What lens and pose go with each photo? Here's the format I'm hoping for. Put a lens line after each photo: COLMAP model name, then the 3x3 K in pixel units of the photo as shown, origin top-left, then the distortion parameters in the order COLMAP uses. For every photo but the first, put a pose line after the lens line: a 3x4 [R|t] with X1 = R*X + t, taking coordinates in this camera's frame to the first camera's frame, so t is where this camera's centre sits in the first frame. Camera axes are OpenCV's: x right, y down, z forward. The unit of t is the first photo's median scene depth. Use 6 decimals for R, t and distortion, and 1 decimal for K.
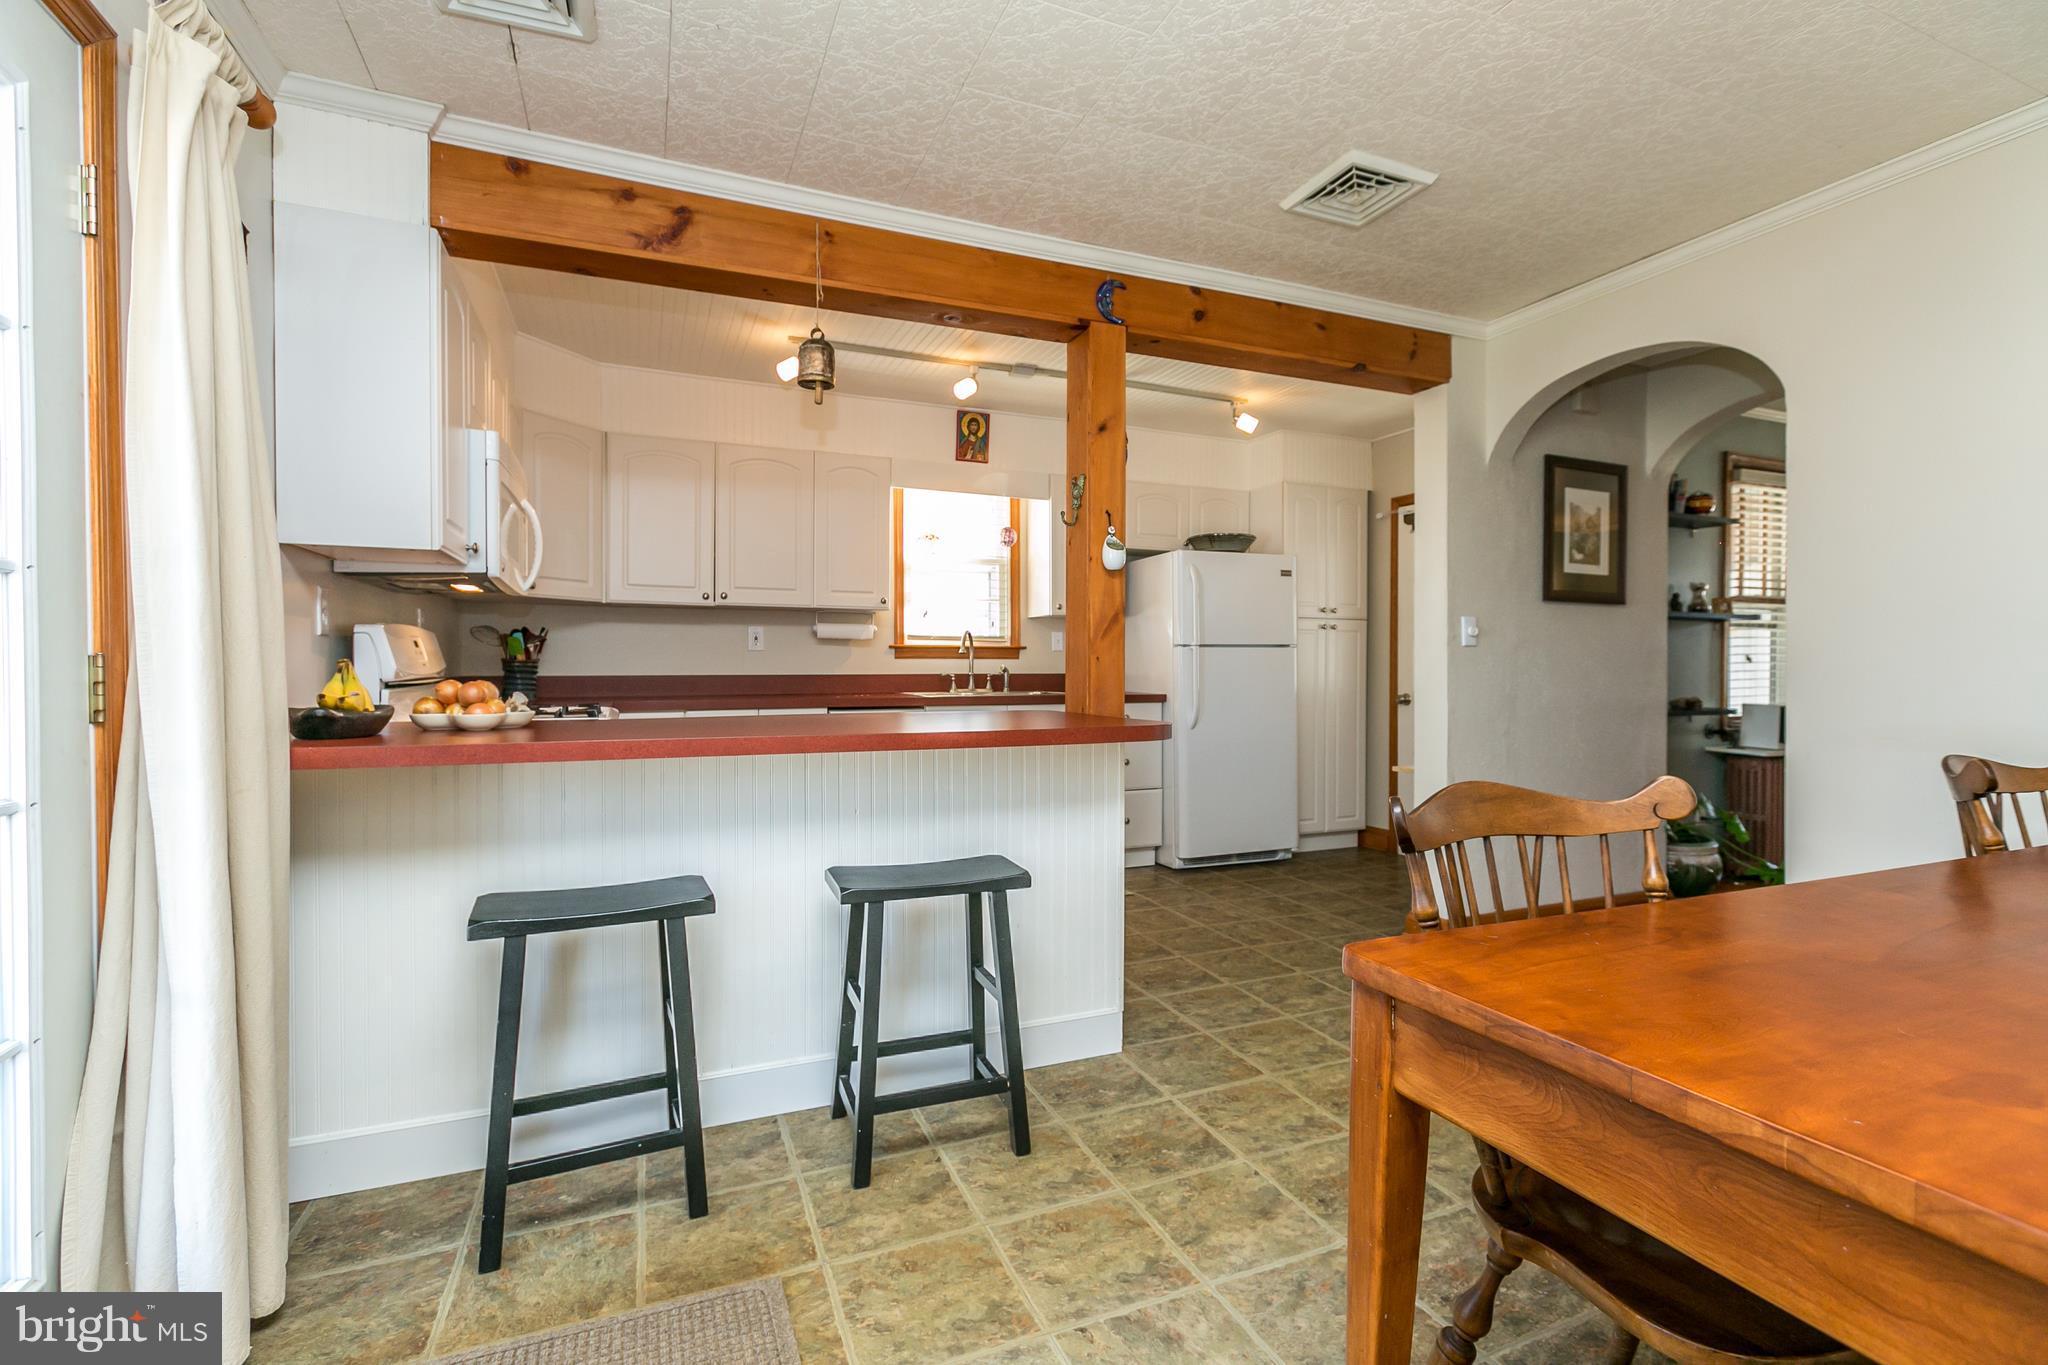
lens RADIAL K [[909.5, 0, 1028.7], [0, 909.5, 676.9], [0, 0, 1]] dist [0.004953, 0.000053]
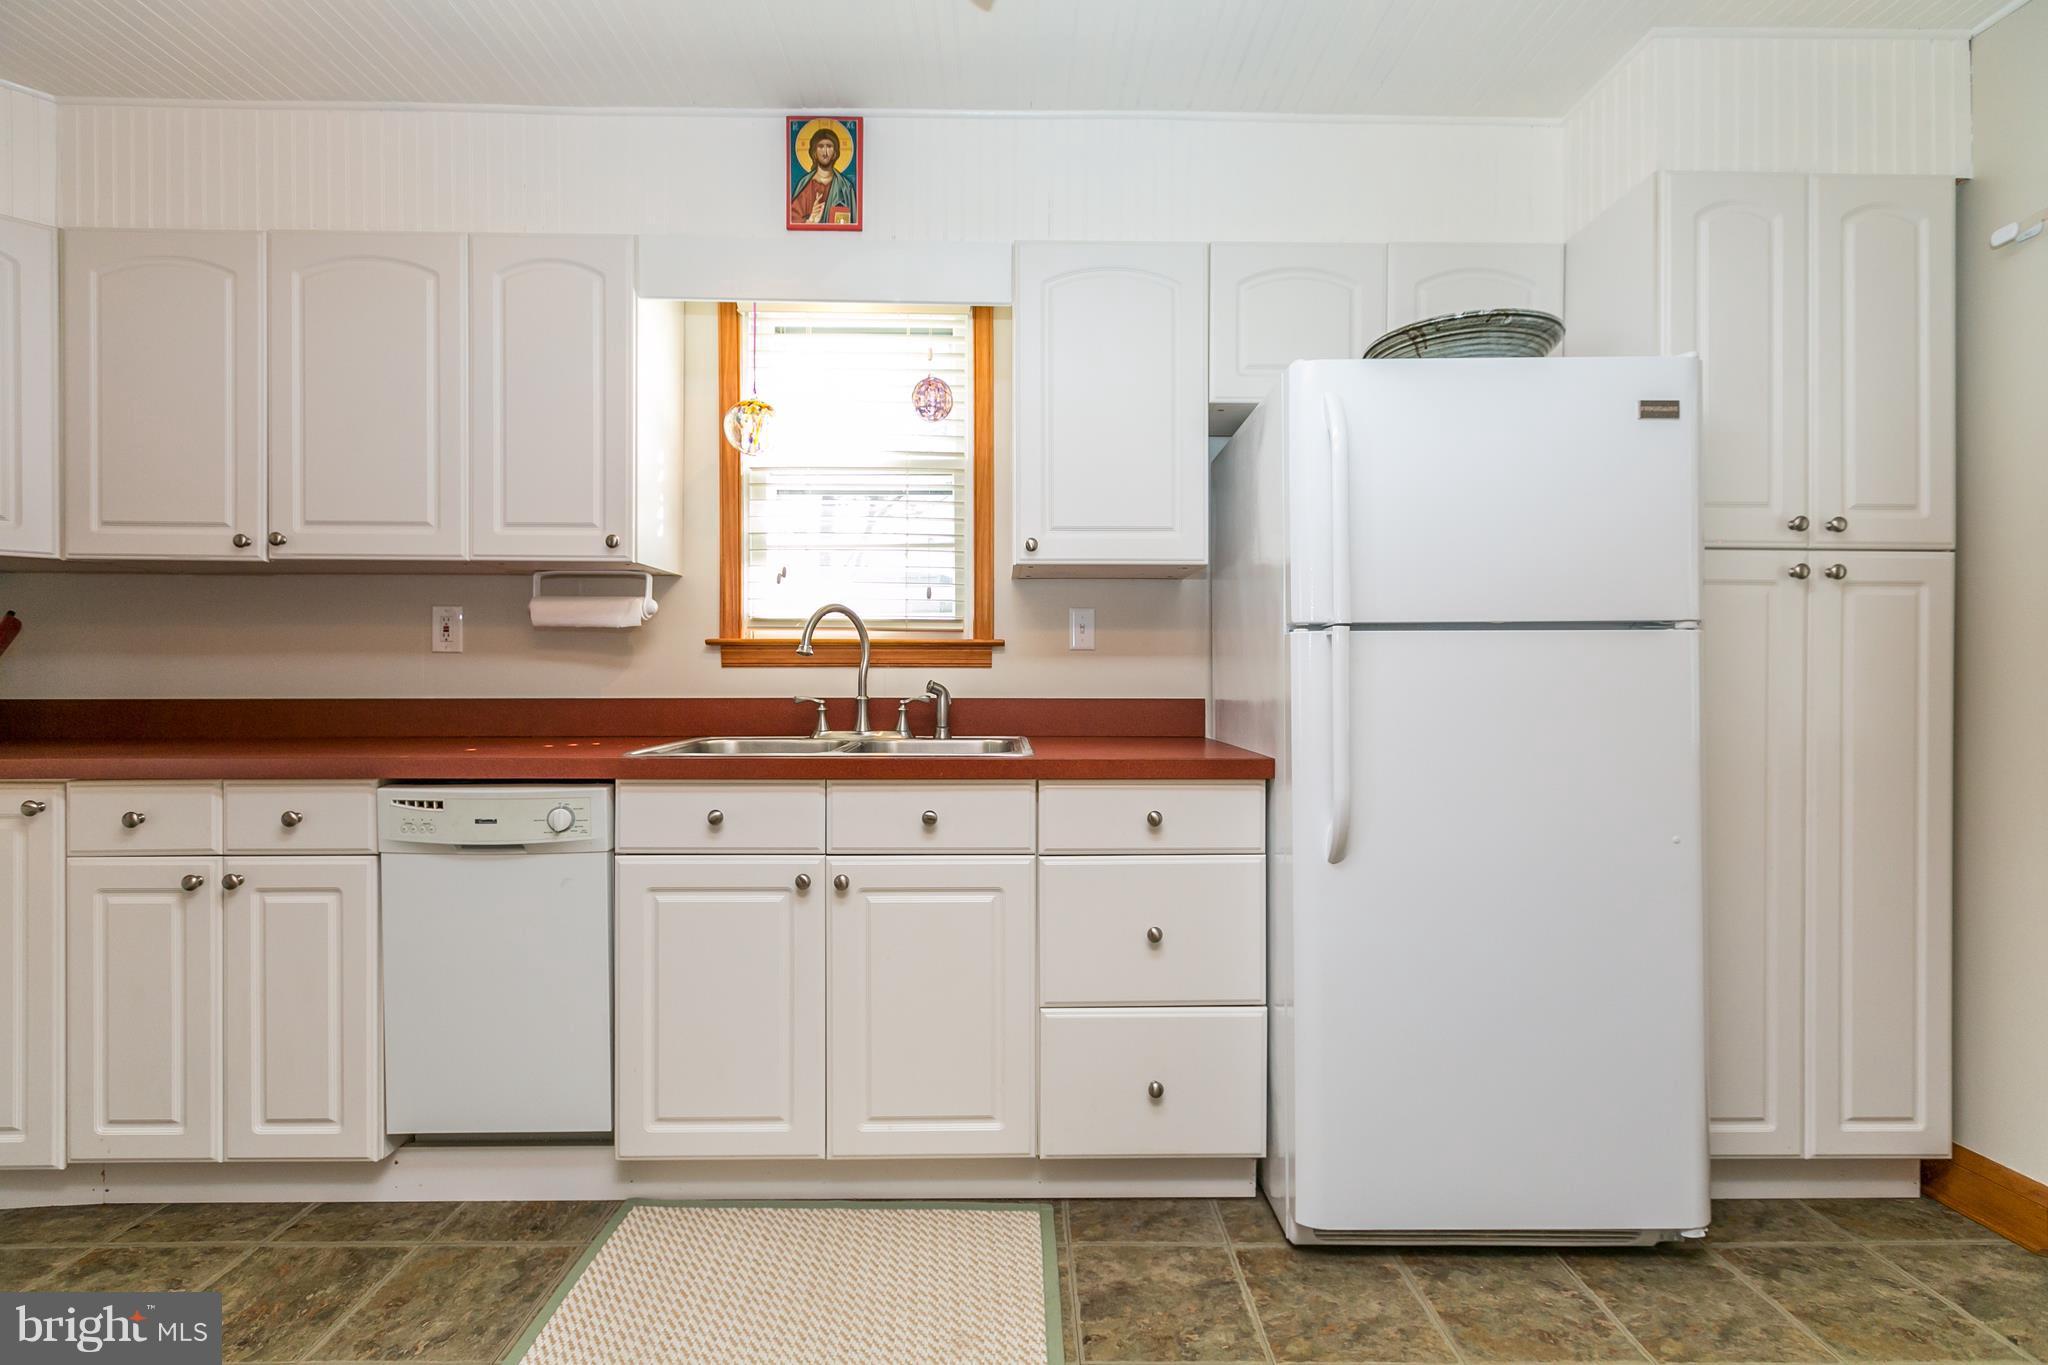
lens RADIAL K [[909.5, 0, 1022.4], [0, 909.5, 680.3], [0, 0, 1]] dist [0.004953, 0.000053]
pose [[0.923455, 0.004224, -0.383684, 0.195375], [-0.004729, 0.999989, -0.000372, -0.013058], [0.383678, 0.002158, 0.923464, 0.599530]]
